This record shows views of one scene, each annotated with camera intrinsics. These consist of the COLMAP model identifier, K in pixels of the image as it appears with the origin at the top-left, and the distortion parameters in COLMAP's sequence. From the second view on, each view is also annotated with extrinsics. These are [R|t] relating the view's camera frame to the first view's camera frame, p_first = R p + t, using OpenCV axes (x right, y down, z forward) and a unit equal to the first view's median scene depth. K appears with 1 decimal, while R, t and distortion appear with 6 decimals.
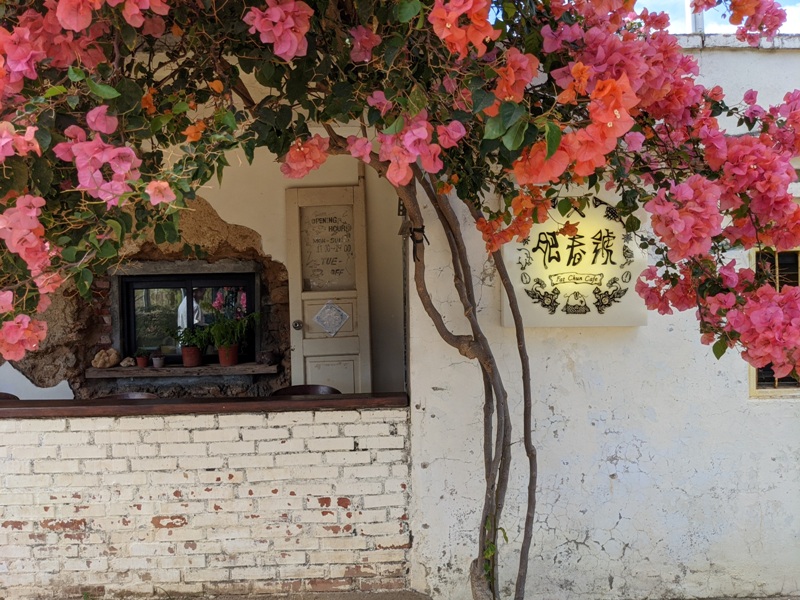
lens RADIAL K [[628.0, 0, 400.0], [0, 628.0, 300.0], [0, 0, 1]] dist [0.055994, -0.086854]
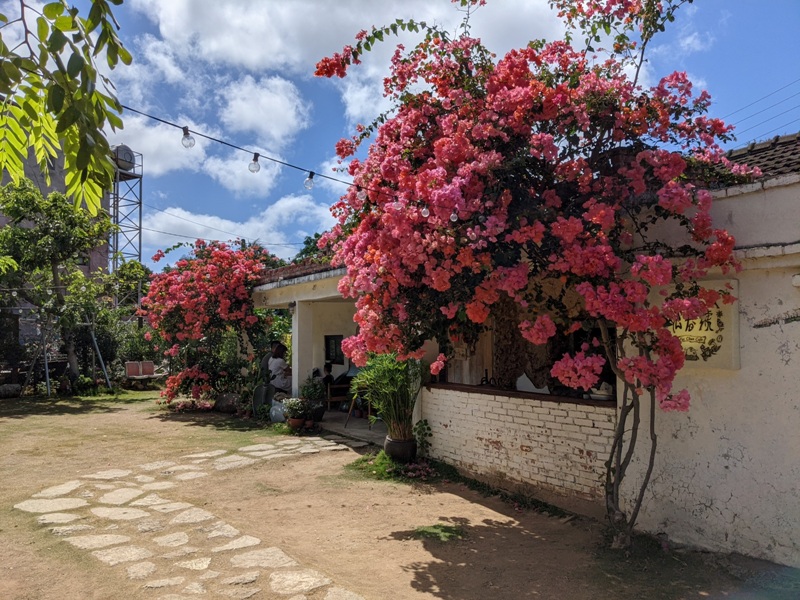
lens RADIAL K [[628.1, 0, 400.0], [0, 628.1, 300.0], [0, 0, 1]] dist [0.003964, -0.048679]
pose [[0.526214, -0.030850, -0.849793, 1.239908], [-0.019238, 0.998654, -0.048167, -0.040943], [0.850135, 0.041695, 0.524912, -0.499855]]
